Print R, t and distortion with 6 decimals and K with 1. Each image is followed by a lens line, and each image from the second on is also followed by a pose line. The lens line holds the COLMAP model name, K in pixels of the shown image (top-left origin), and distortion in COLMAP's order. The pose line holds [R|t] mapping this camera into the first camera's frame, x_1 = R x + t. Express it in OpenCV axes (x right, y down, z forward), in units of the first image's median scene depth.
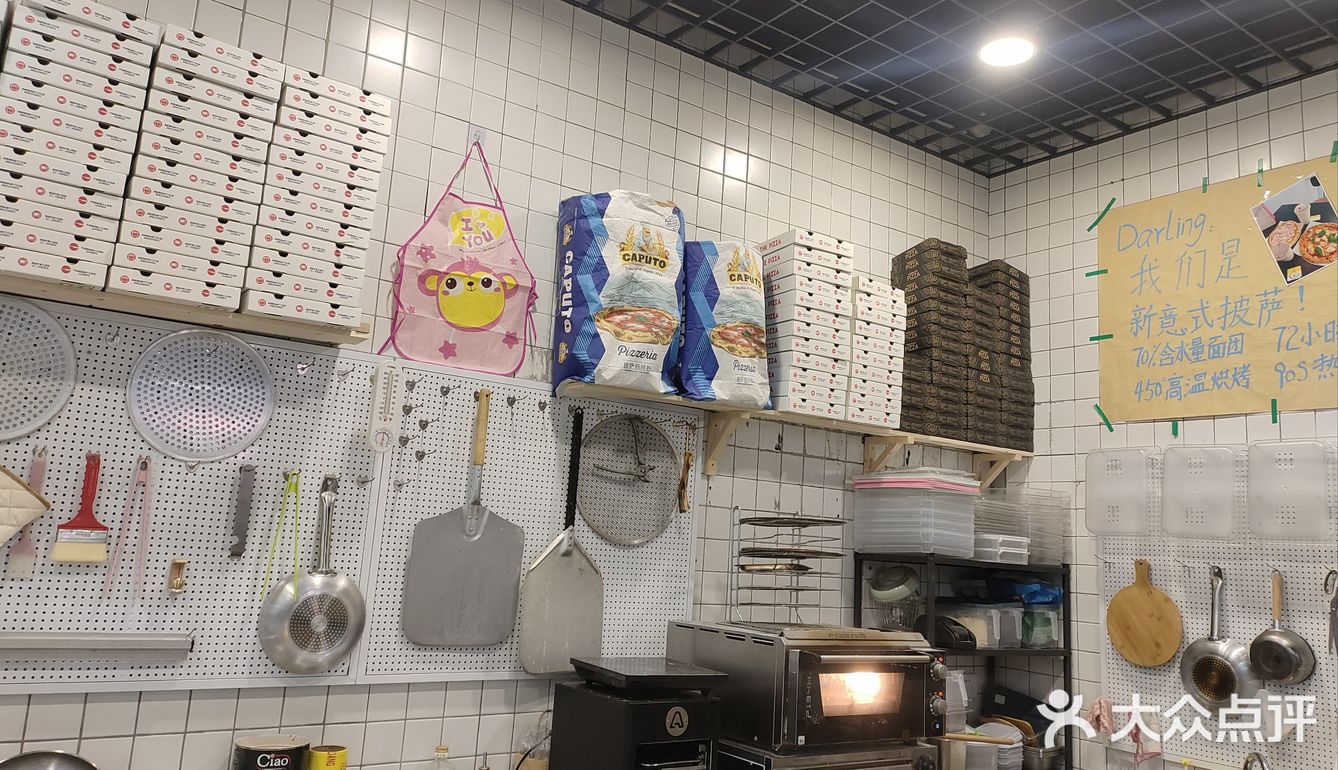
lens RADIAL K [[990.3, 0, 668.3], [0, 990.3, 370.4], [0, 0, 1]] dist [0.065847, -0.066066]
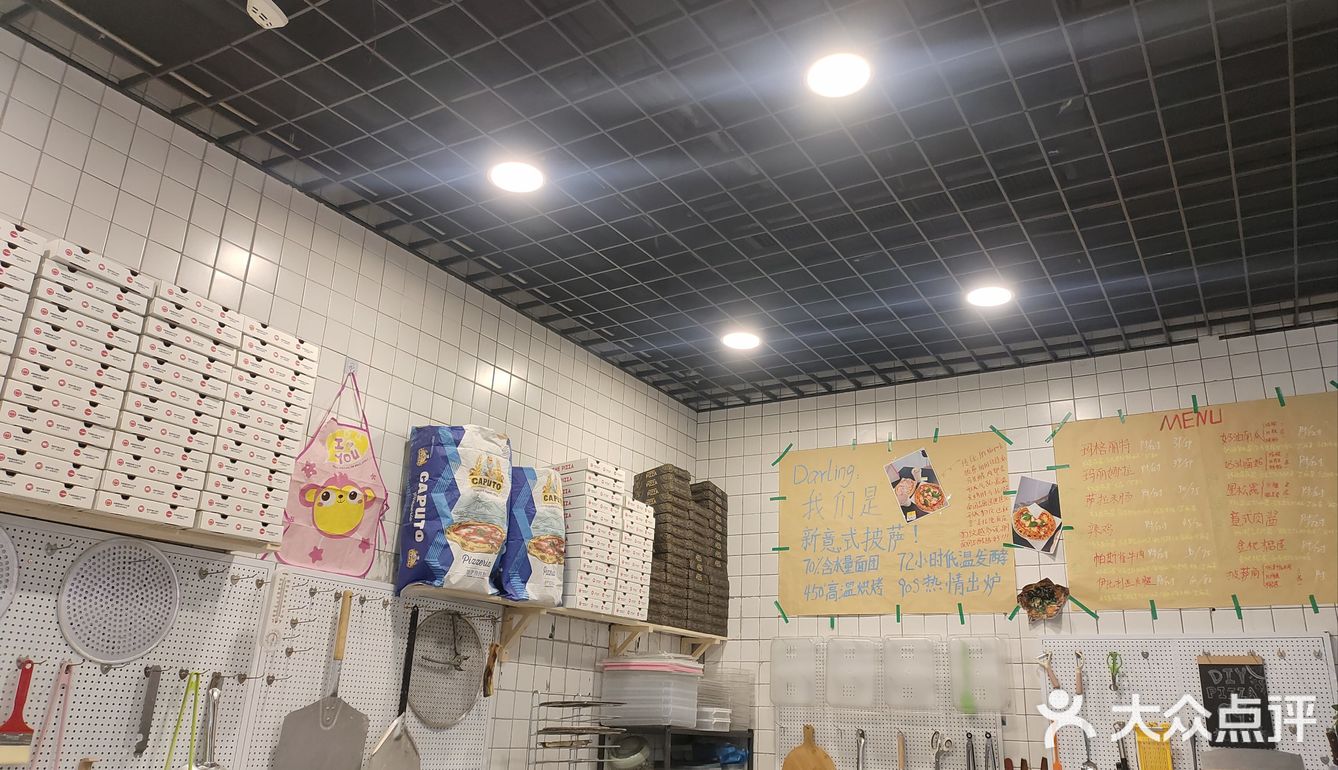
lens RADIAL K [[999.8, 0, 669.0], [0, 999.8, 385.0], [0, 0, 1]] dist [0.065491, -0.068035]
pose [[0.917561, 0.103318, 0.383937, -0.291594], [-0.052321, 0.988626, -0.141001, -0.065964], [-0.394138, 0.109289, 0.912530, -0.214769]]
